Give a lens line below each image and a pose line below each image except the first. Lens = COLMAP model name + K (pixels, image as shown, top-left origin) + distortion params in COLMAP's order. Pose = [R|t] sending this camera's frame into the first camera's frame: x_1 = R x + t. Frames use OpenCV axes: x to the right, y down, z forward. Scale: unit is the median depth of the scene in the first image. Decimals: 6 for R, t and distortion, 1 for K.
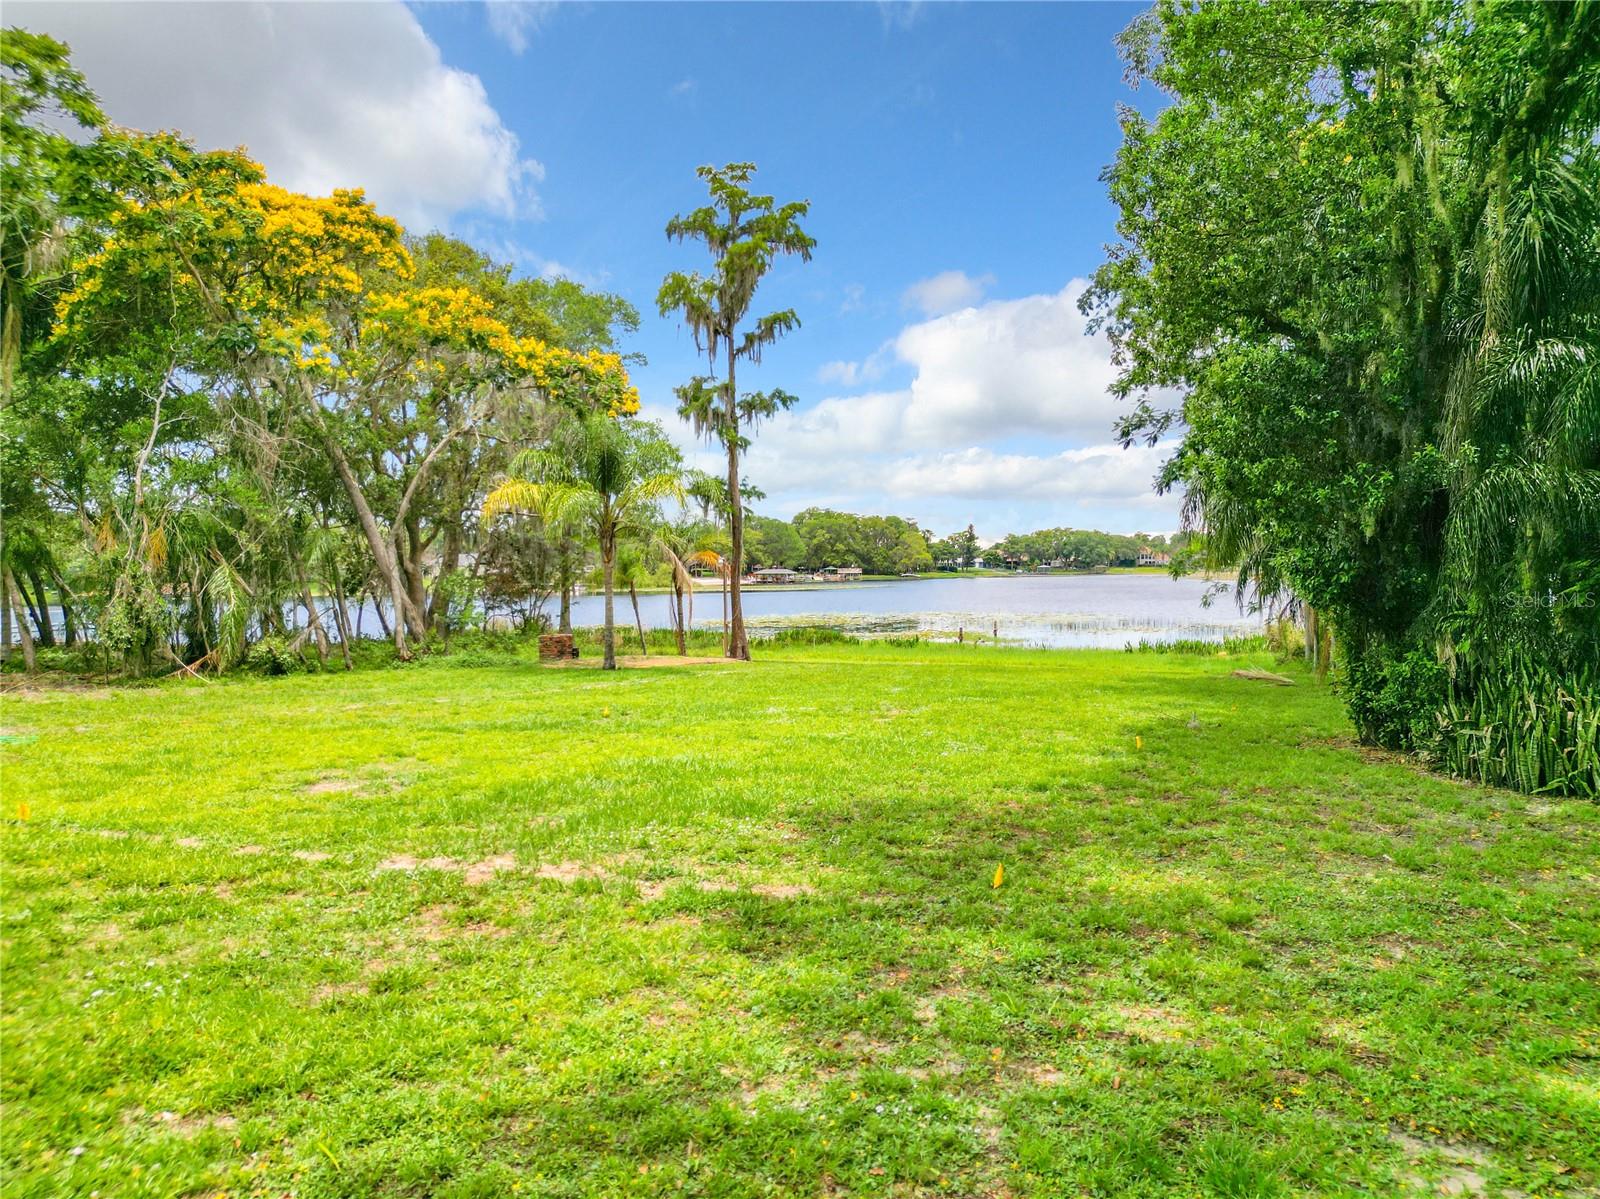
lens RADIAL K [[1197.3, 0, 800.0], [0, 1197.3, 599.5], [0, 0, 1]] dist [0.002168, -0.001033]
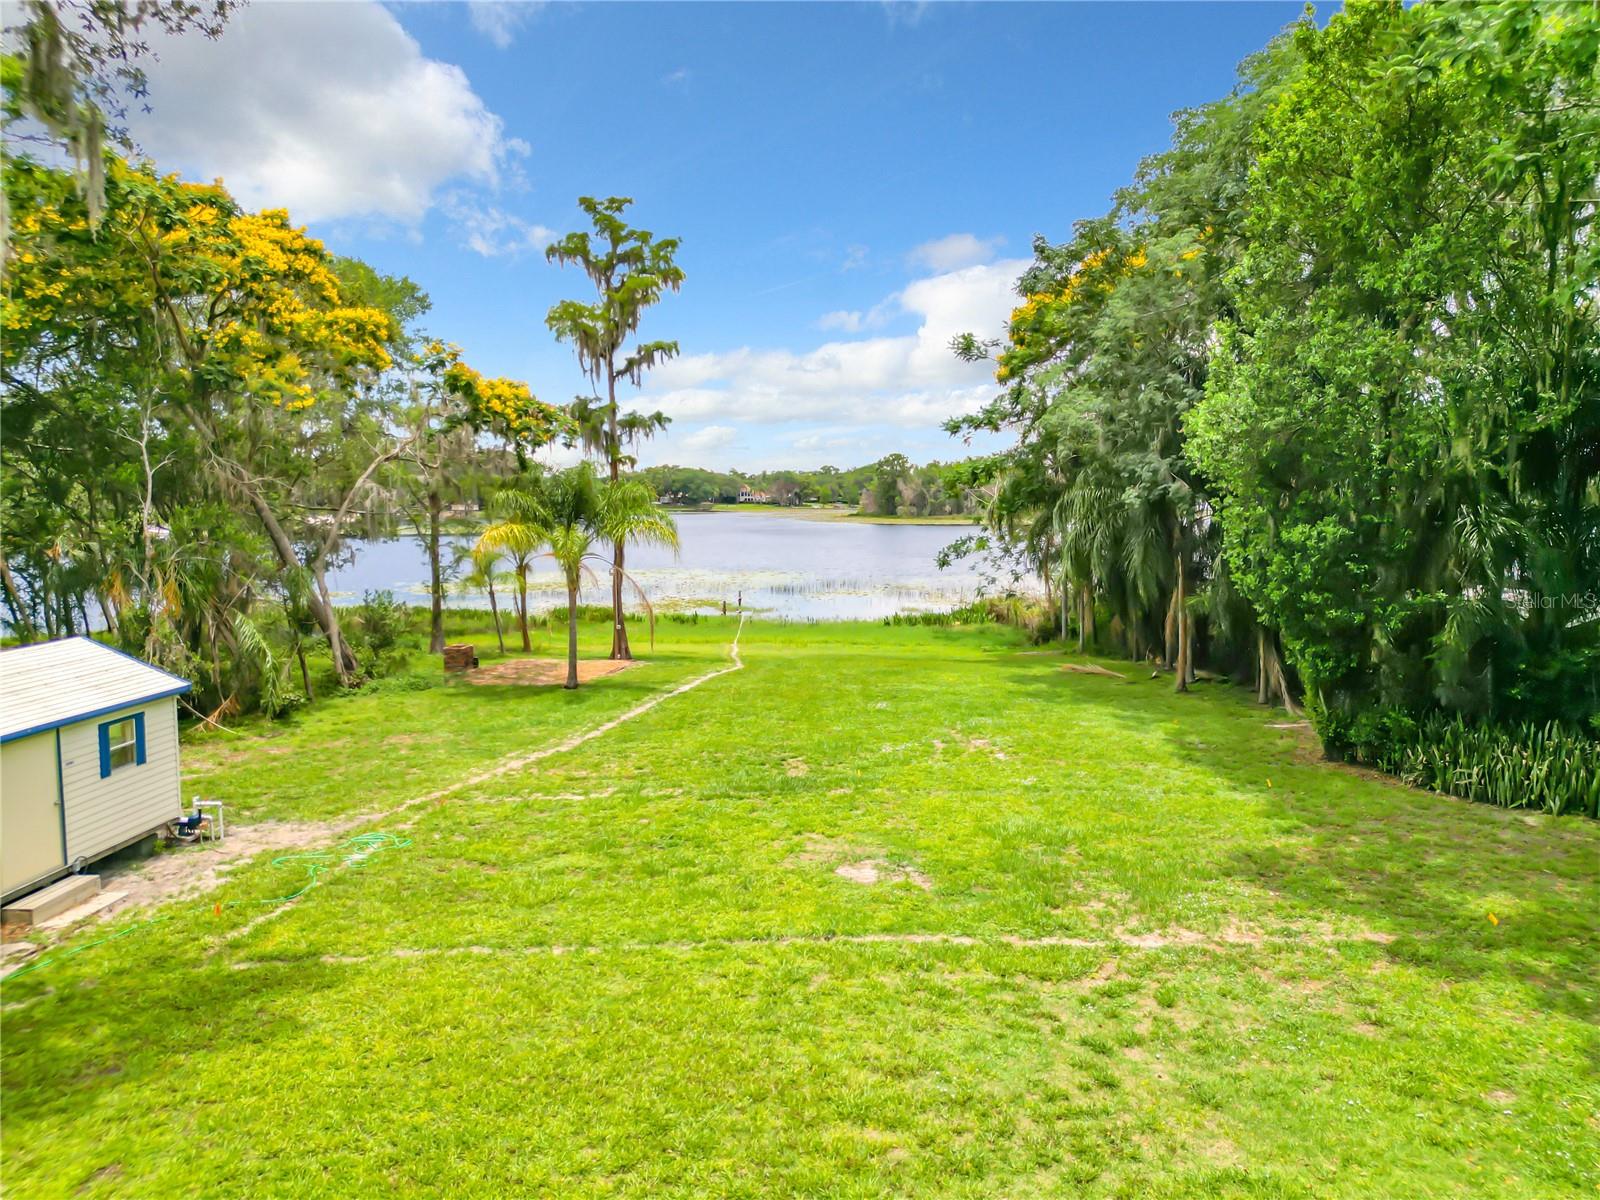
lens RADIAL K [[1197.3, 0, 800.0], [0, 1197.3, 600.0], [0, 0, 1]] dist [0.002168, -0.001033]
pose [[0.937667, -0.025378, 0.346607, -0.277022], [0.003454, 0.997961, 0.063726, -0.073632], [-0.347518, -0.058557, 0.935843, -0.070704]]
